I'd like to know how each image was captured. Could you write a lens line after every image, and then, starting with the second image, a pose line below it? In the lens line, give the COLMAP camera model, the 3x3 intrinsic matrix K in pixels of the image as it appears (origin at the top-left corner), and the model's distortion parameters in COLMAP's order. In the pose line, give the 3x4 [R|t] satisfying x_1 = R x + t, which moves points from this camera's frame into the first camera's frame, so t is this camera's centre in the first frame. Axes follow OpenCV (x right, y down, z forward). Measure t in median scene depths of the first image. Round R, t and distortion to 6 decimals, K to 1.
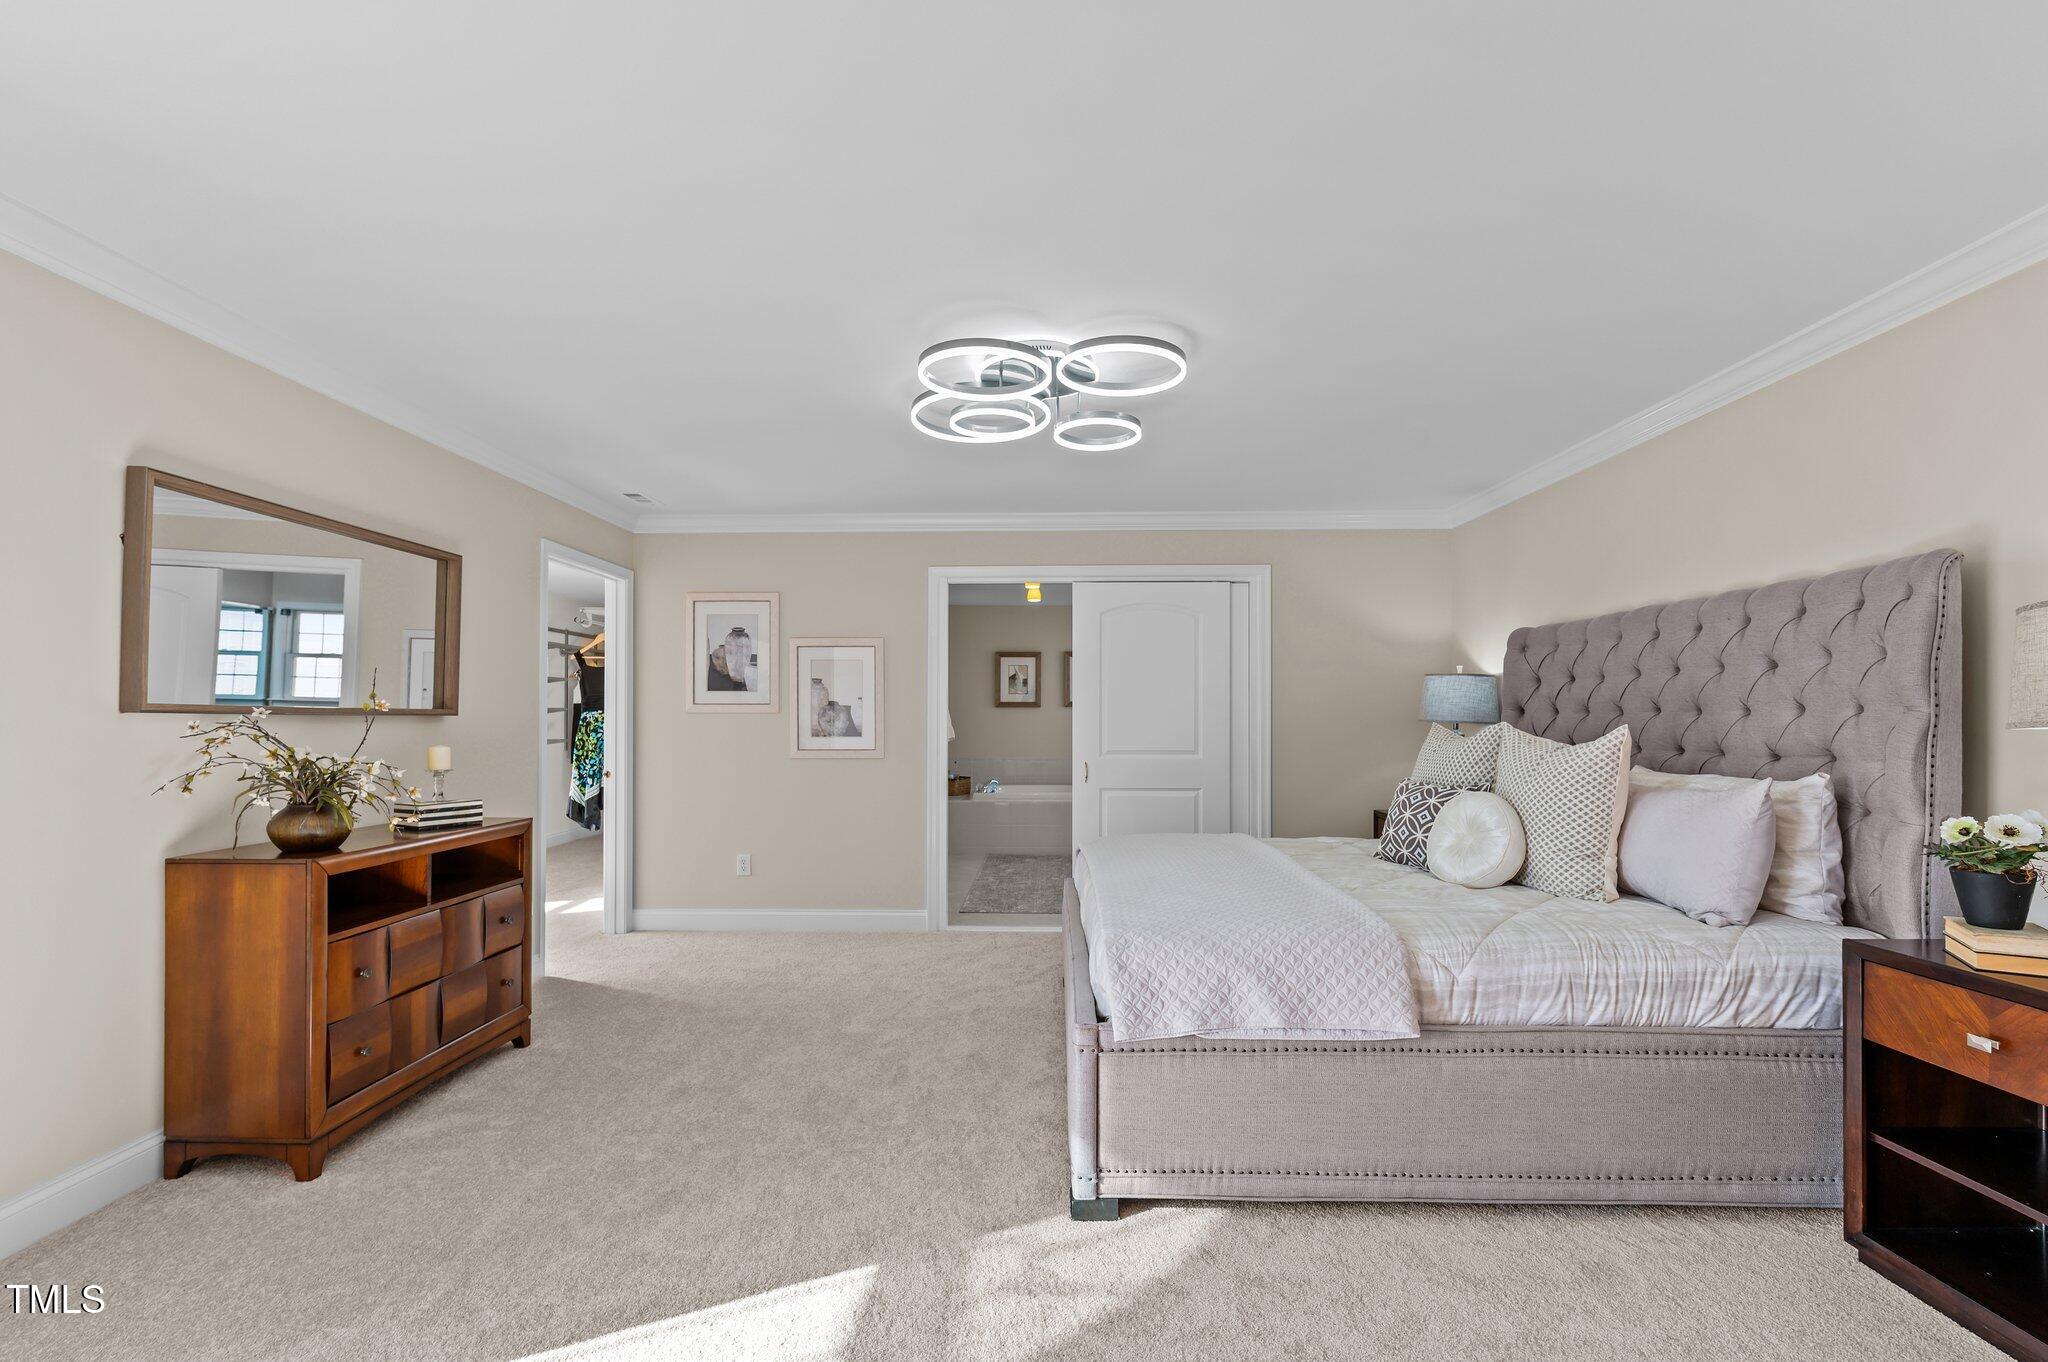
lens RADIAL K [[880.0, 0, 1002.8], [0, 880.0, 712.5], [0, 0, 1]] dist [0.001804, -0.004406]
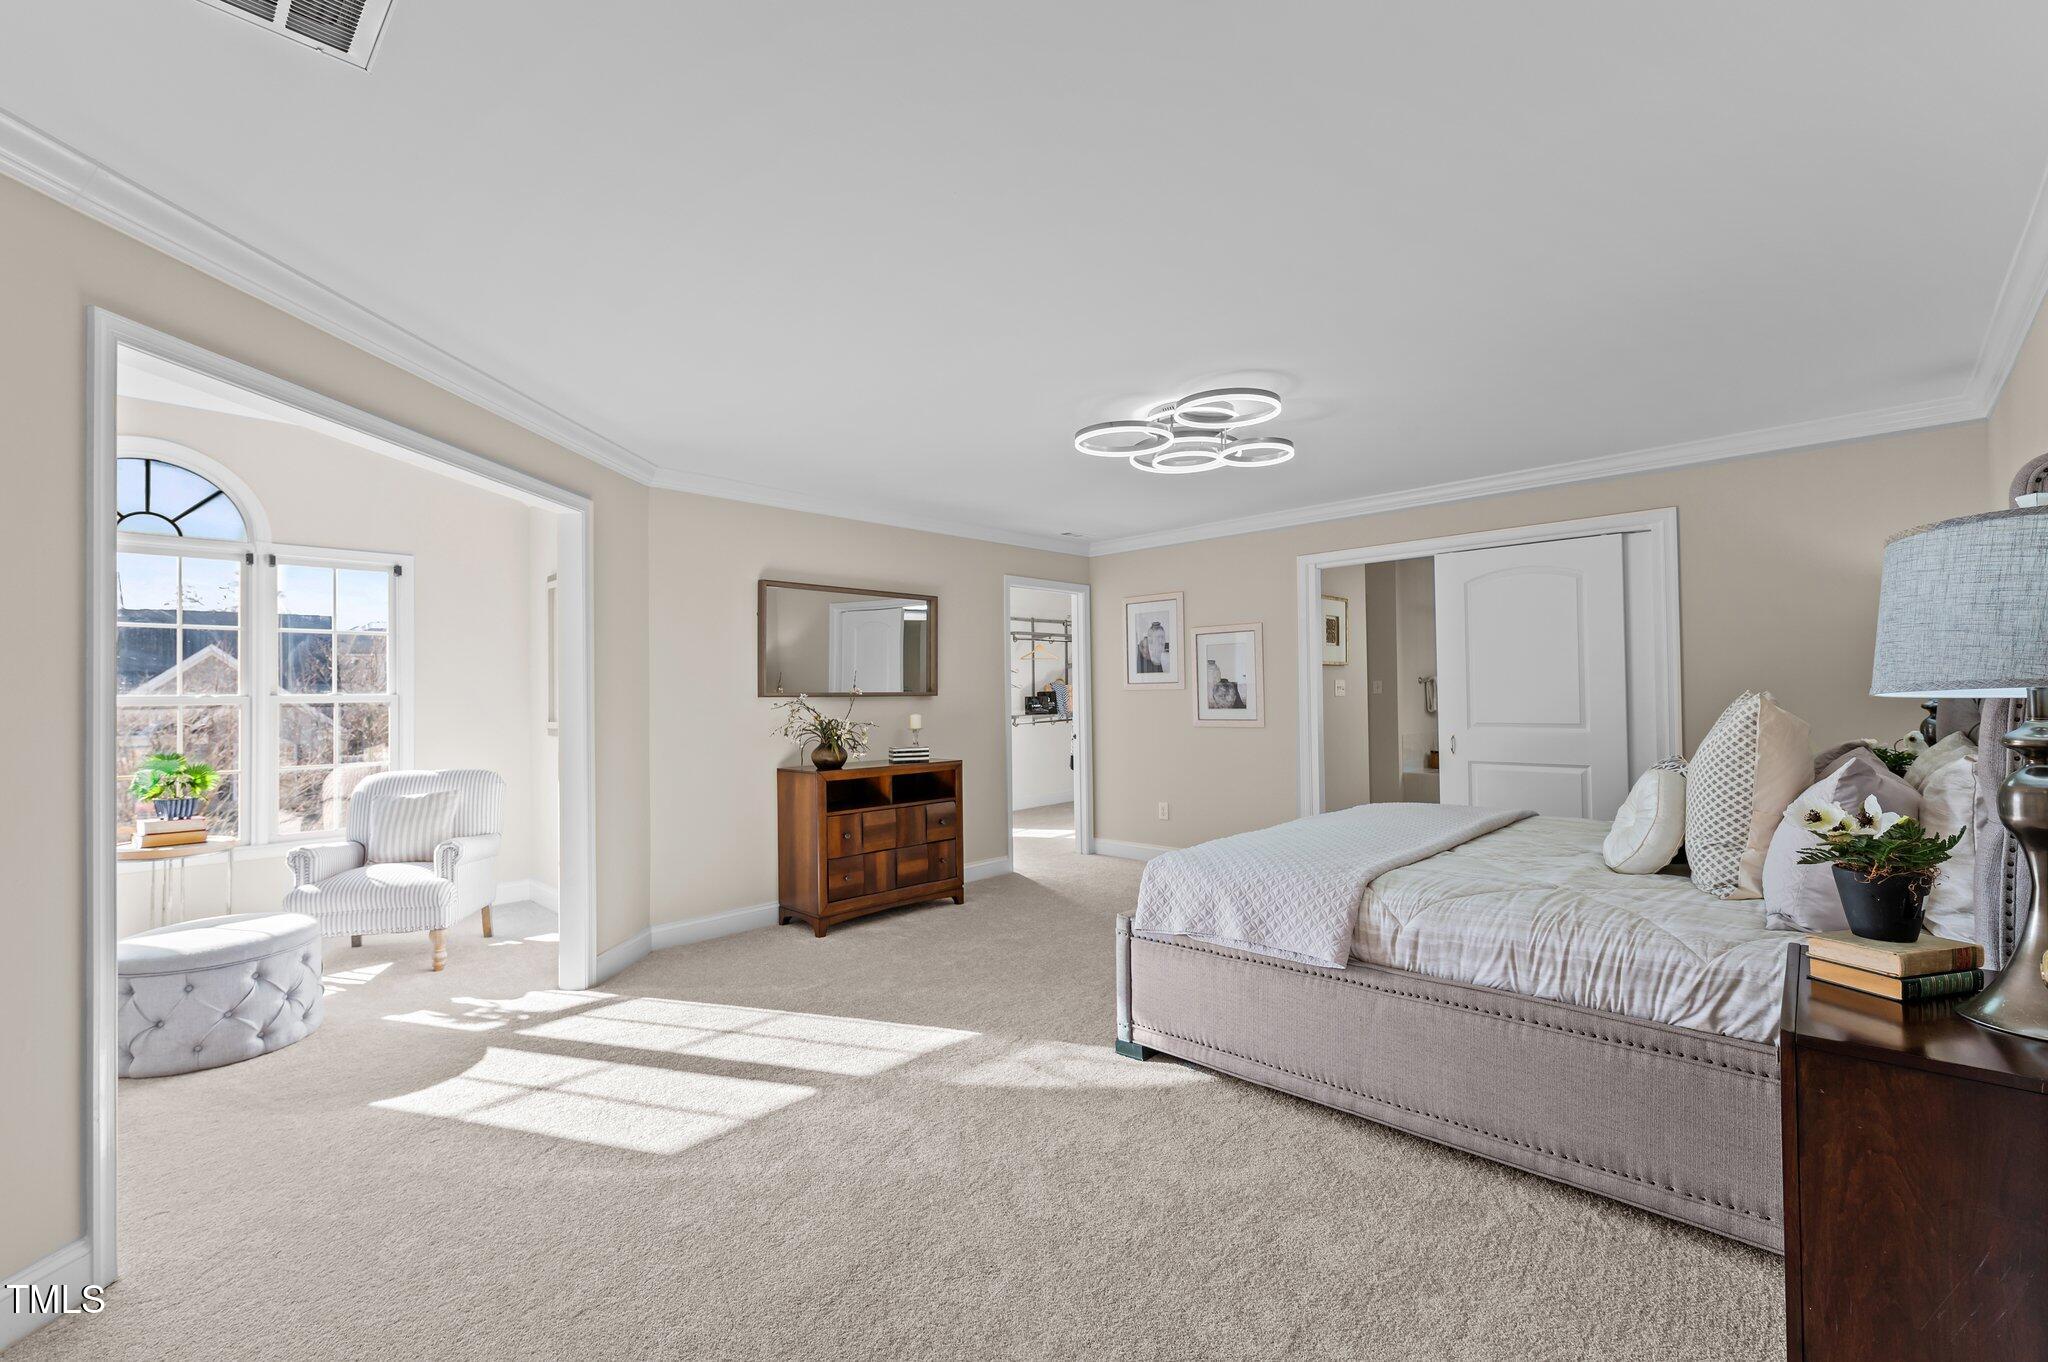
lens RADIAL K [[880.0, 0, 1022.7], [0, 880.0, 686.7], [0, 0, 1]] dist [0.001804, -0.004406]
pose [[0.735700, -0.017665, -0.677077, 0.853283], [0.018641, 0.999809, -0.005831, -0.001027], [0.677051, -0.008332, 0.735889, -0.117861]]
